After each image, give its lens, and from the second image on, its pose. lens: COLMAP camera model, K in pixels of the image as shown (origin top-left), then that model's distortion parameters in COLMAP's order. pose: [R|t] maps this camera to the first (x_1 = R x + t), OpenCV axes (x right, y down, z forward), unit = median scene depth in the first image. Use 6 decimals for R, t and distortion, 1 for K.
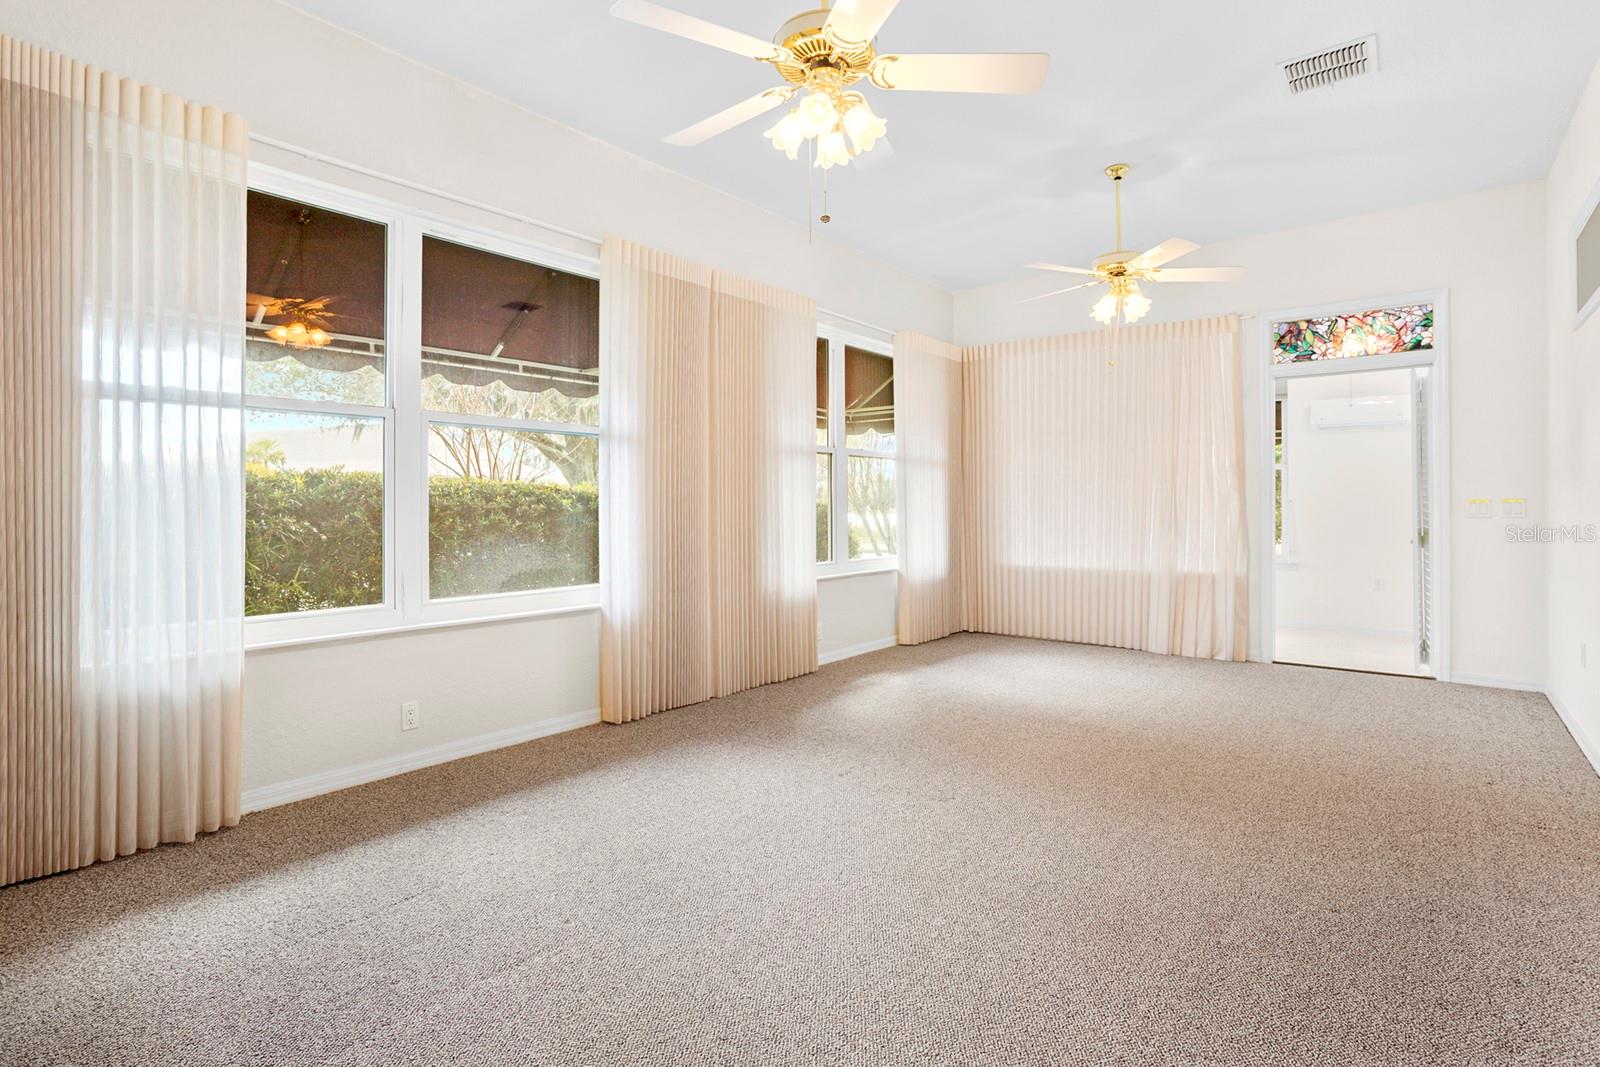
lens RADIAL K [[785.5, 0, 808.5], [0, 785.5, 506.6], [0, 0, 1]] dist [-0.032470, 0.017809]
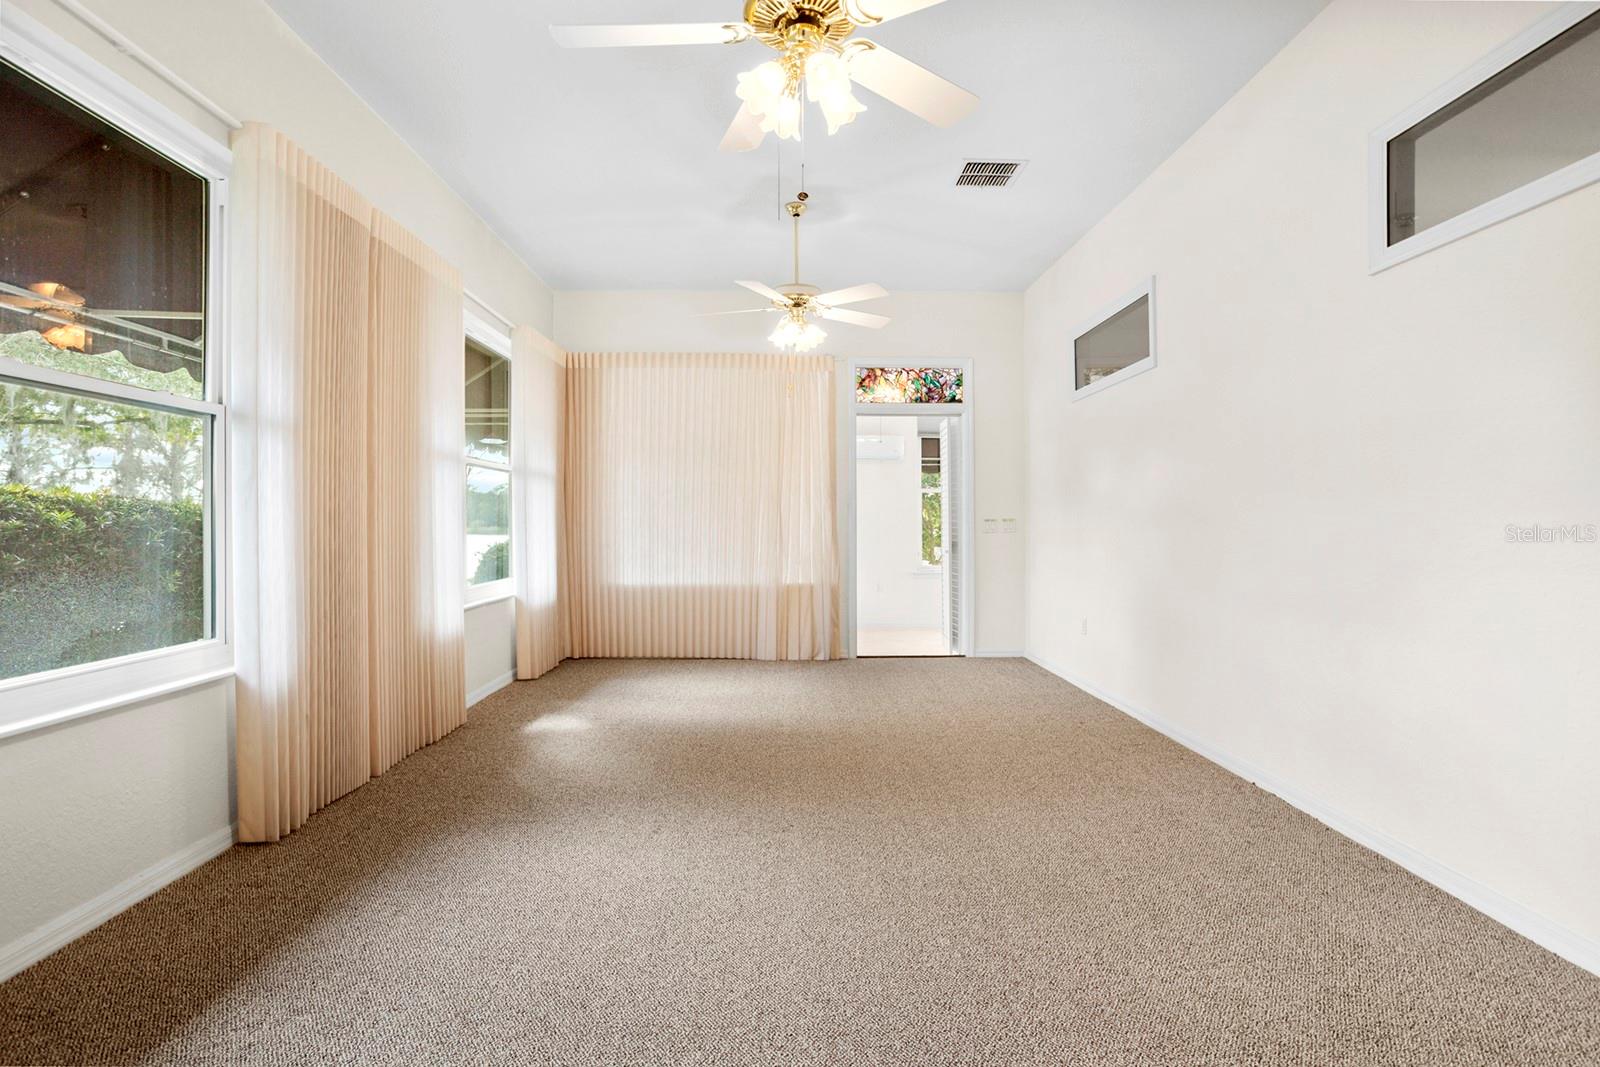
lens RADIAL K [[796.5, 0, 791.7], [0, 796.5, 525.5], [0, 0, 1]] dist [-0.026734, 0.005633]
pose [[0.770908, -0.000478, 0.636946, -0.253312], [0.001028, 0.999999, -0.000493, 0.002580], [-0.636945, 0.001034, 0.770908, 0.143546]]
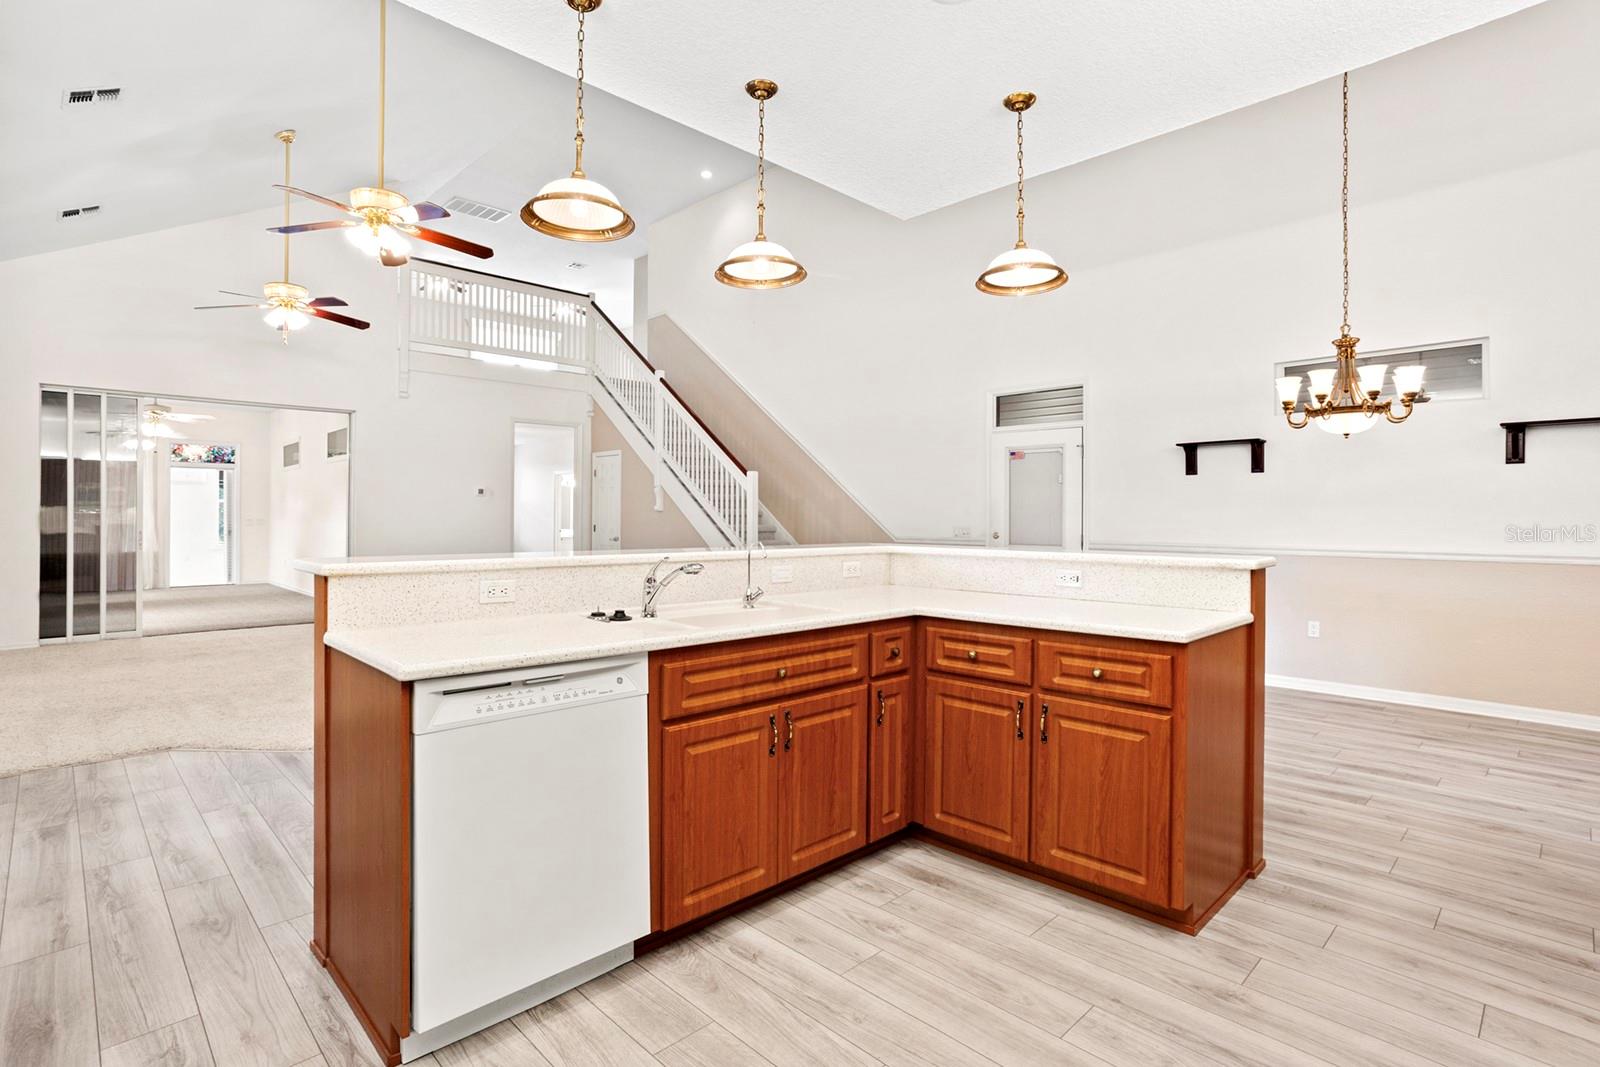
lens RADIAL K [[785.5, 0, 798.3], [0, 785.5, 510.1], [0, 0, 1]] dist [-0.032470, 0.017809]
pose [[0.123952, 0.005081, 0.992275, -1.560348], [-0.002067, 0.999986, -0.004862, -0.029851], [-0.992286, -0.001448, 0.123961, -1.229546]]
